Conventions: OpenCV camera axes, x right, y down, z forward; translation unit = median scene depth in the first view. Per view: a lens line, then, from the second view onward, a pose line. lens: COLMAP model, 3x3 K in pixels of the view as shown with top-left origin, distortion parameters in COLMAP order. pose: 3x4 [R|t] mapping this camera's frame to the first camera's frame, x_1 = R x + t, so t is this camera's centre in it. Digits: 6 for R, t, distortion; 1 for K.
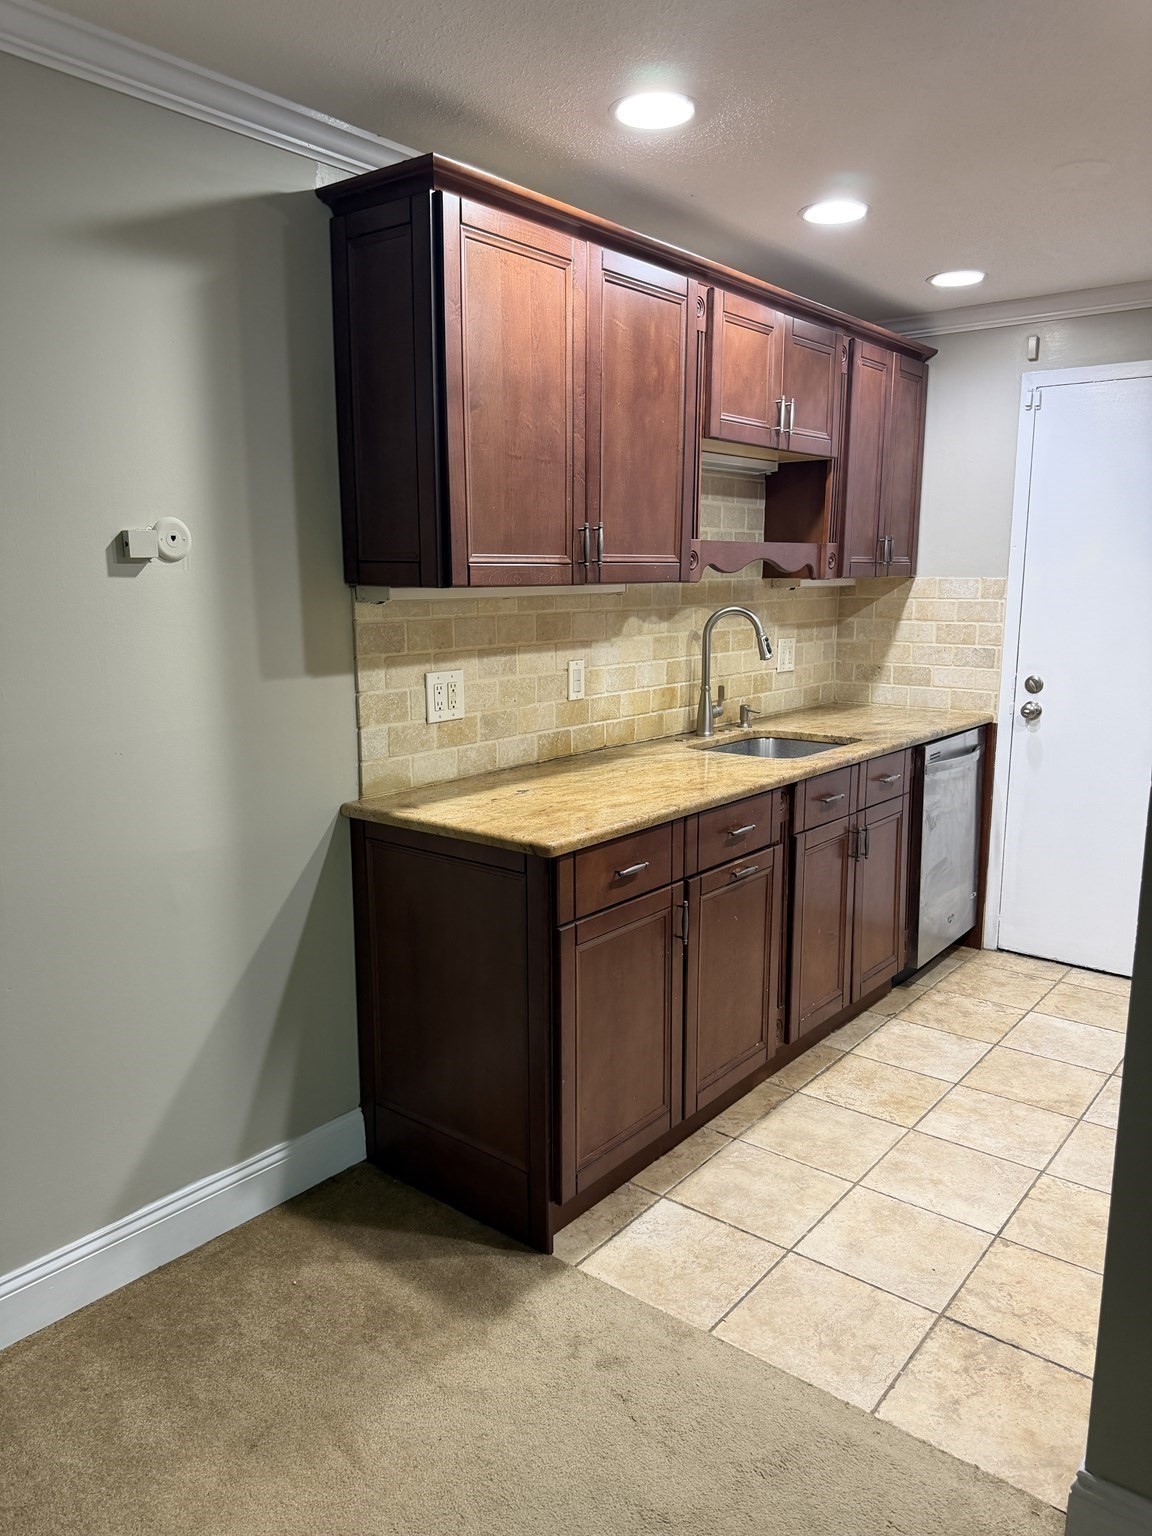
lens RADIAL K [[1101.5, 0, 576.0], [0, 1101.5, 768.0], [0, 0, 1]] dist [0.101063, -0.105321]
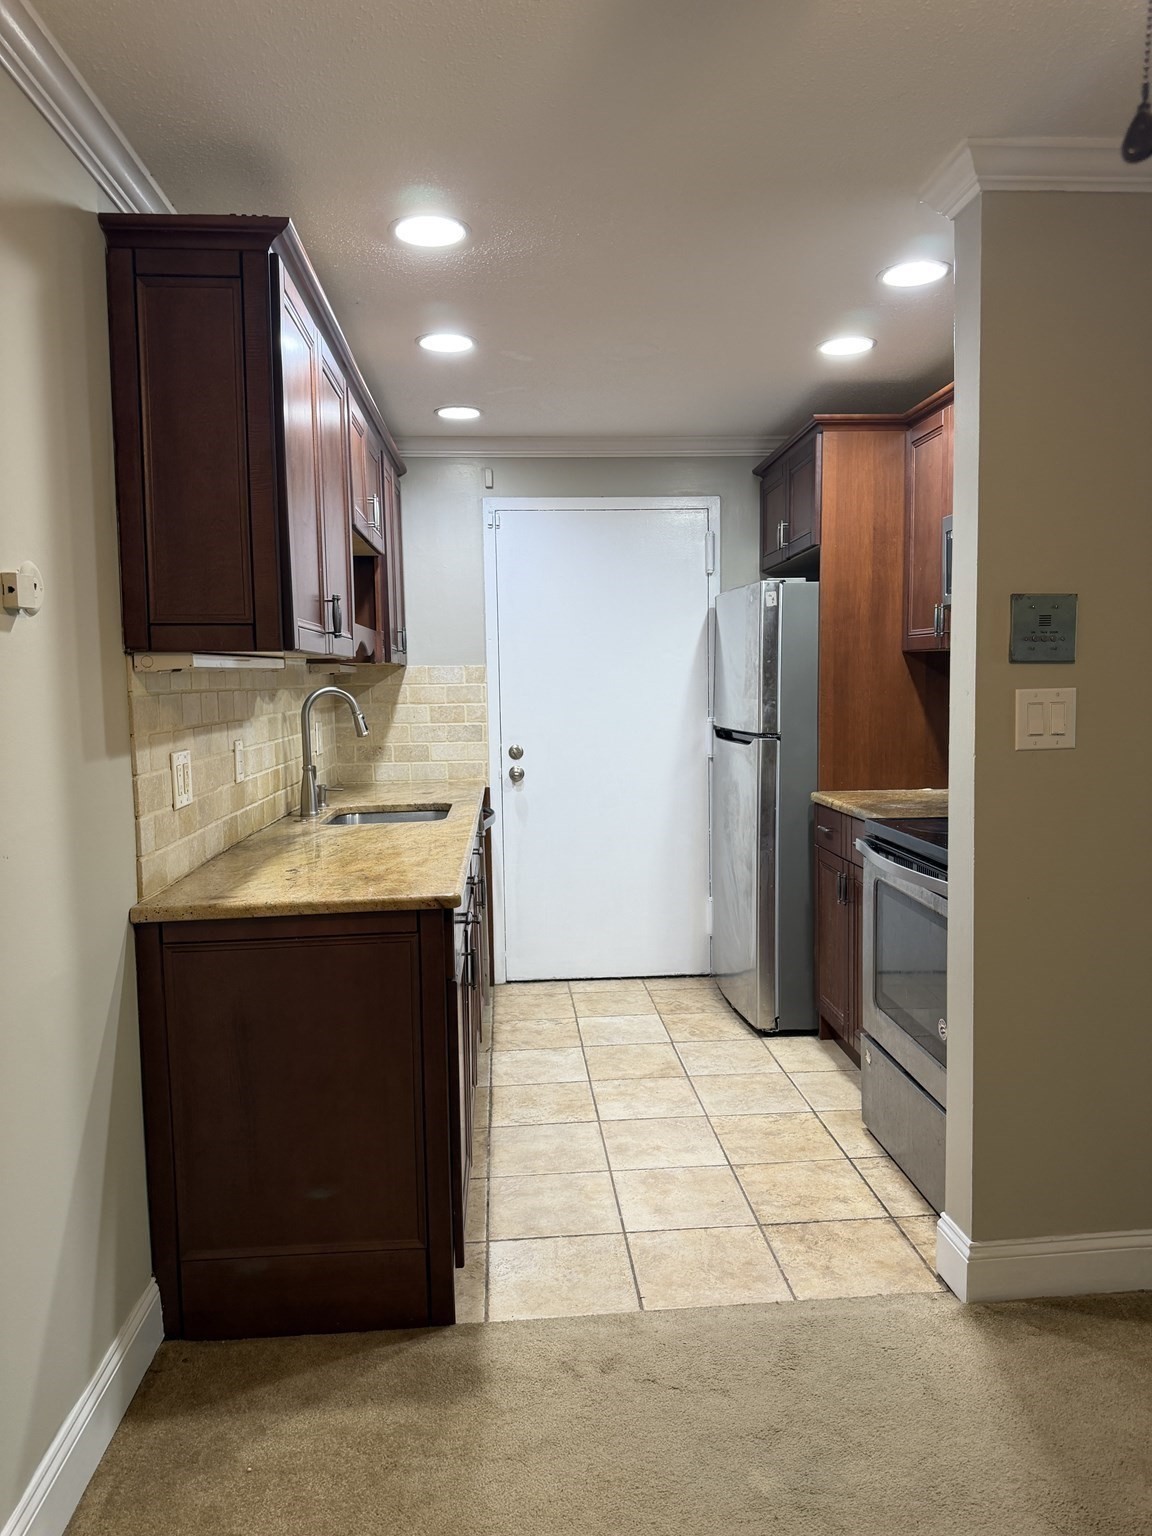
lens RADIAL K [[1197.3, 0, 394.5], [0, 1197.3, 790.8], [0, 0, 1]] dist [0.114739, -0.212342]
pose [[0.727326, -0.064788, 0.683228, -0.672664], [0.138262, 0.988955, -0.053407, 0.020621], [-0.672221, 0.133308, 0.728250, 0.177716]]
